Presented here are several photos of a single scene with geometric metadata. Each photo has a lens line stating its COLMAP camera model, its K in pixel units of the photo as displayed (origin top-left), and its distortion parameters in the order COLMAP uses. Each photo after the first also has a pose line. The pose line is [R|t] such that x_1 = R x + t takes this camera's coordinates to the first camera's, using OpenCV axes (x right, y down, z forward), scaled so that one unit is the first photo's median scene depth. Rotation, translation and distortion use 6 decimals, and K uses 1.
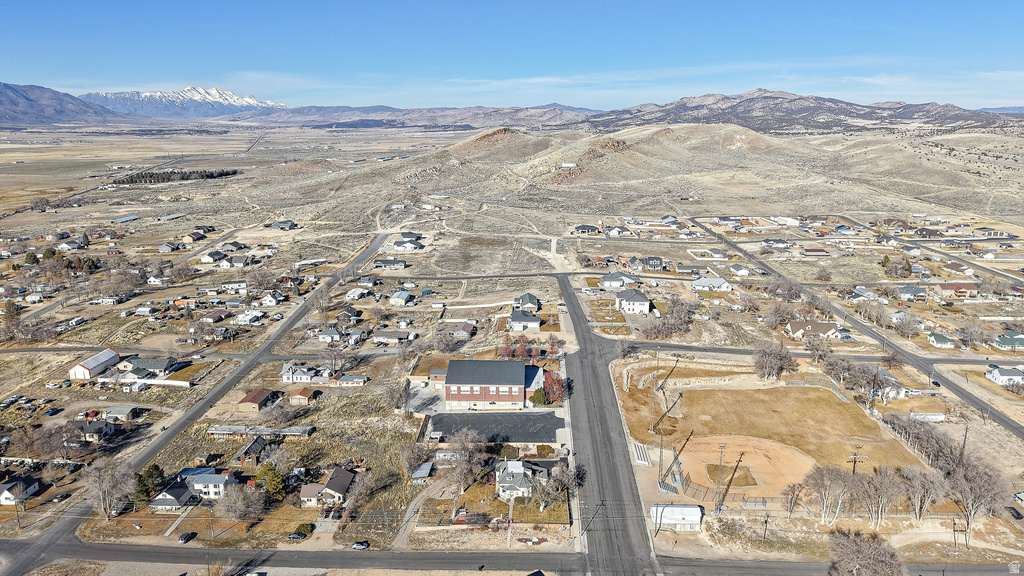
lens RADIAL K [[699.3, 0, 511.9], [0, 699.3, 225.0], [0, 0, 1]] dist [0.061237, -0.099635]
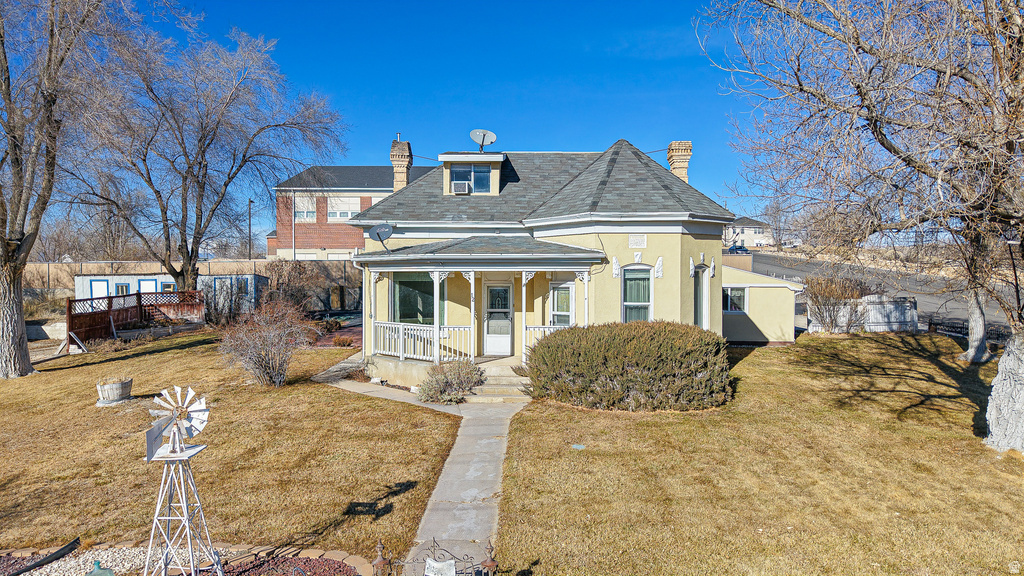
lens RADIAL K [[685.4, 0, 512.0], [0, 685.4, 288.0], [0, 0, 1]] dist [0.033622, -0.038601]
pose [[0.999939, -0.002749, 0.010695, 0.000763], [0.004069, 0.992097, -0.125406, 0.312398], [-0.010266, 0.125442, 0.992048, 0.739503]]
